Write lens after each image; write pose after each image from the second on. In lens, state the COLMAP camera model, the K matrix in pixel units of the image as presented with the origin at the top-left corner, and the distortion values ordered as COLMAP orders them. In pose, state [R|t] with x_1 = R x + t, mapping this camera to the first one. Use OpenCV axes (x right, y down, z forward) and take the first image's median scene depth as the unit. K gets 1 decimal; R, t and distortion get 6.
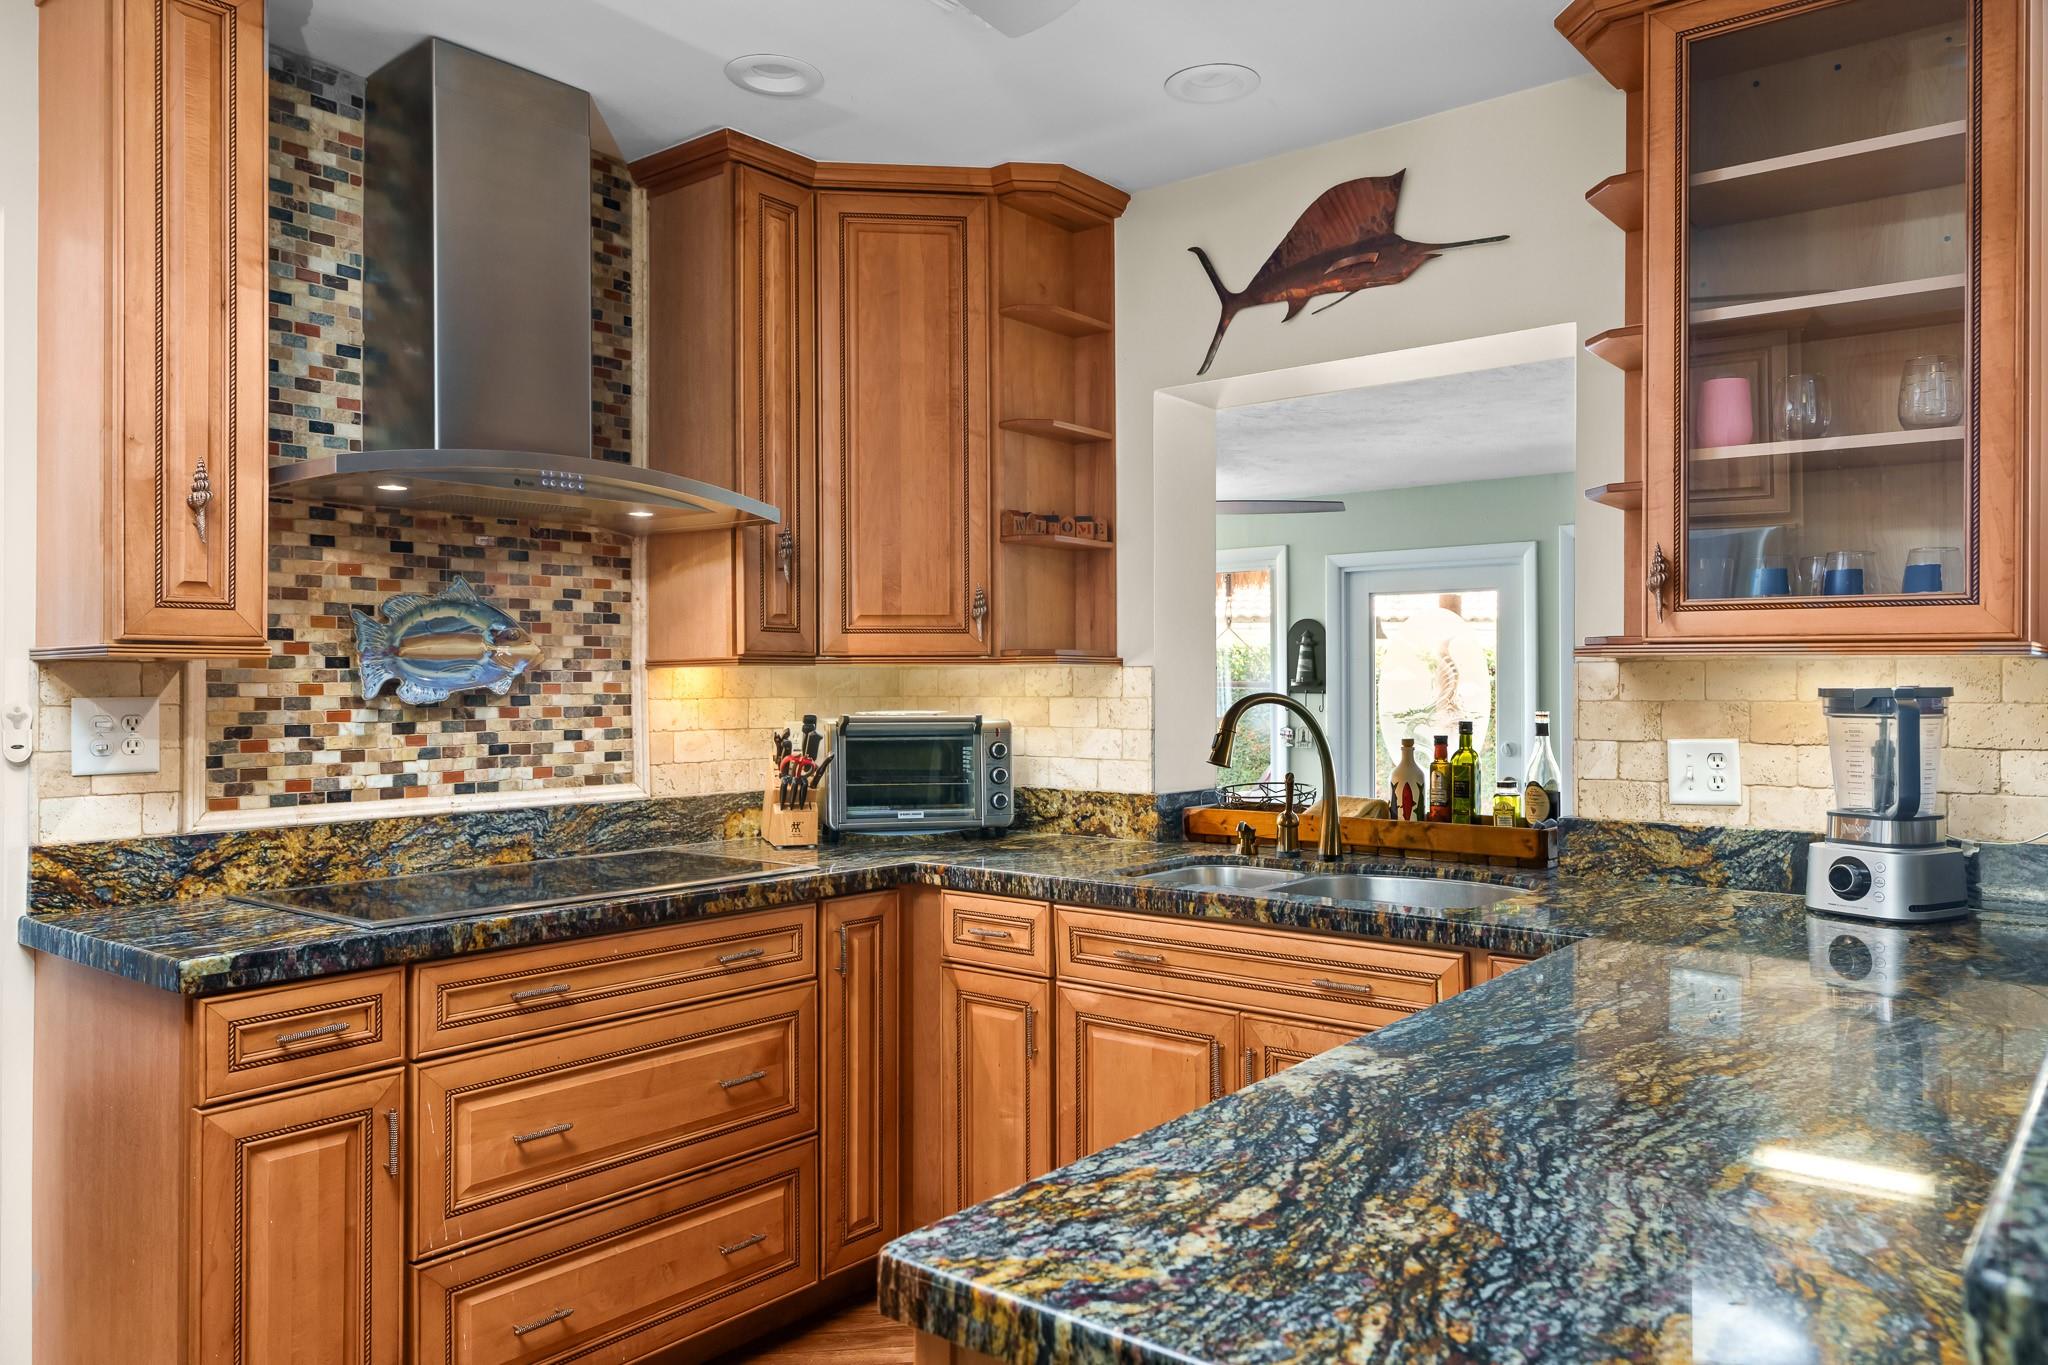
lens RADIAL K [[1437.1, 0, 1026.3], [0, 1437.1, 675.2], [0, 0, 1]] dist [0.006118, 0.000737]
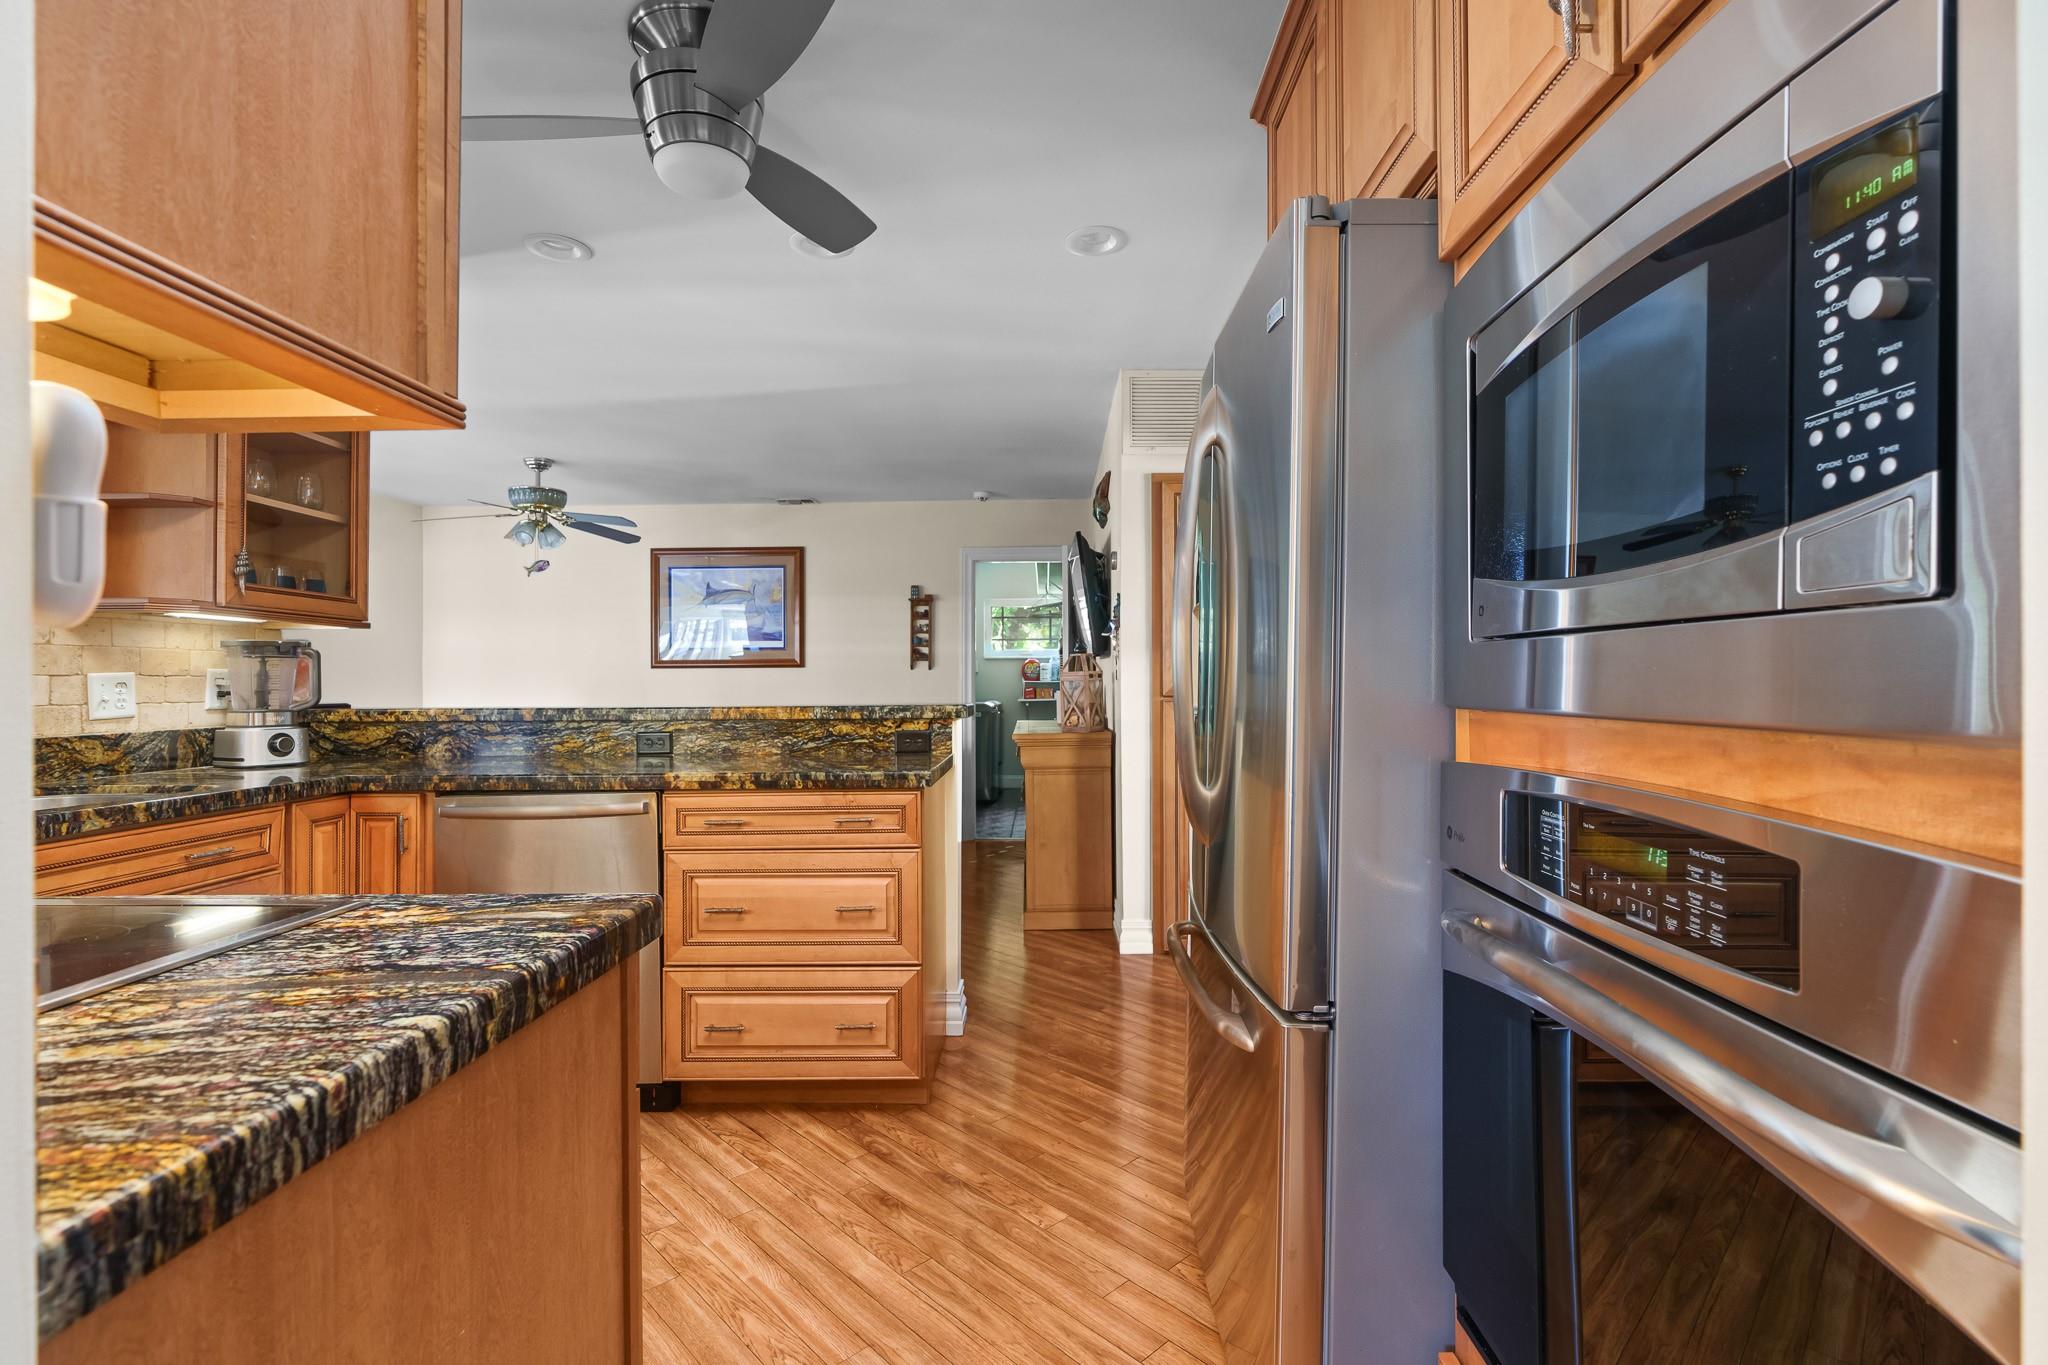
lens RADIAL K [[932.3, 0, 1029.5], [0, 932.3, 679.7], [0, 0, 1]] dist [-0.010213, 0.004024]
pose [[-0.614143, 0.008875, 0.789145, -0.721099], [0.005142, 0.999961, -0.007244, 0.055176], [-0.789178, -0.000391, -0.614164, 0.746305]]
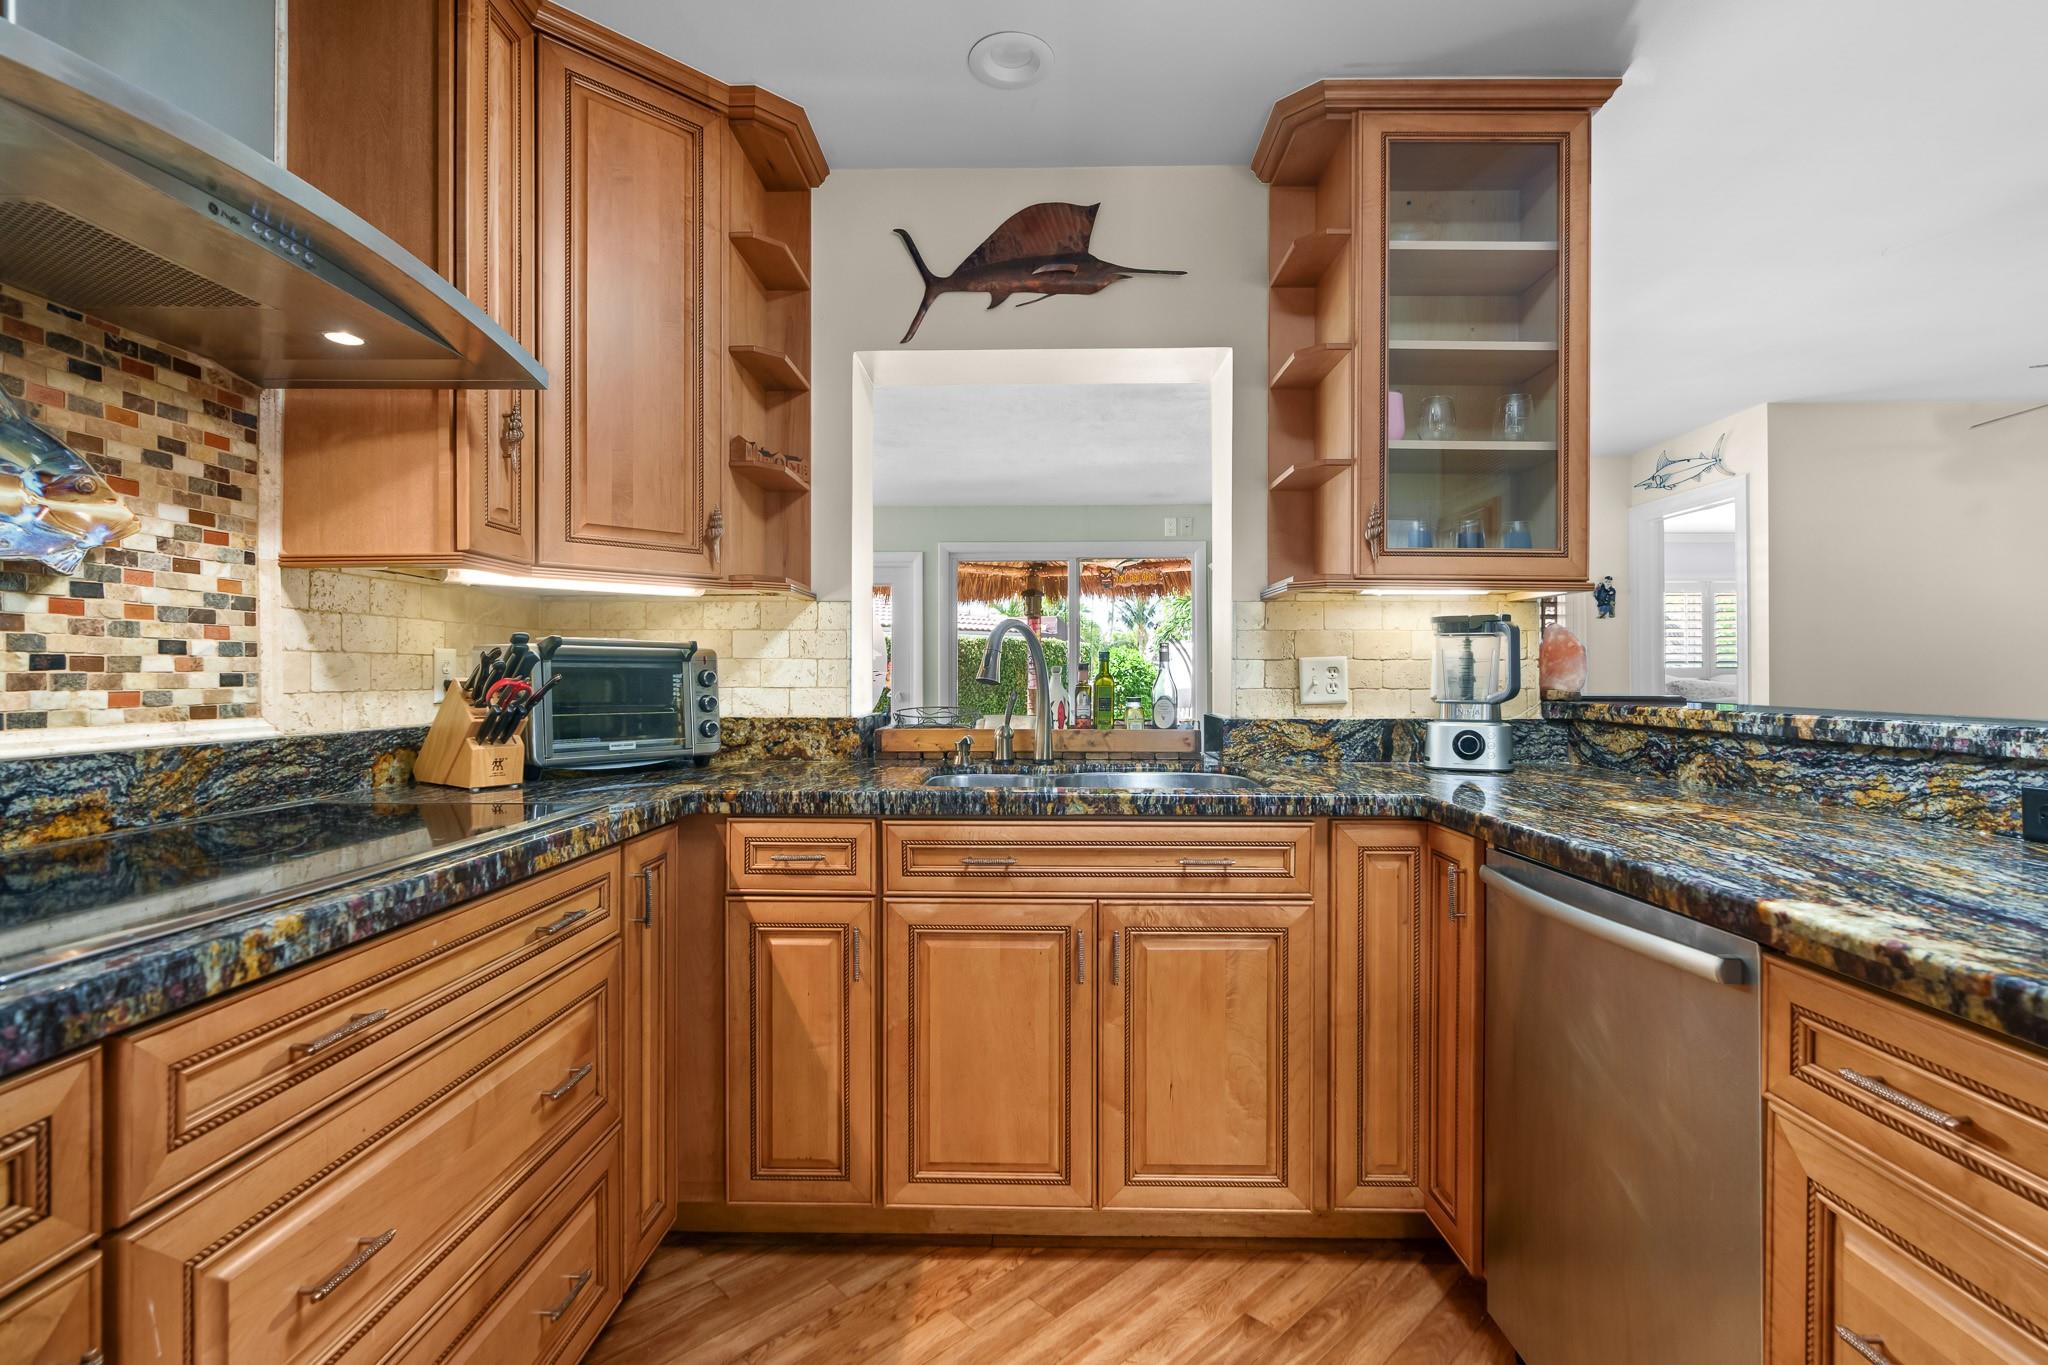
lens RADIAL K [[932.3, 0, 1032.9], [0, 932.3, 667.2], [0, 0, 1]] dist [-0.010213, 0.004024]
pose [[0.788571, 0.007747, 0.614895, -0.274312], [-0.006370, 0.999970, -0.004430, 0.053008], [-0.614911, -0.000424, 0.788597, 0.404647]]
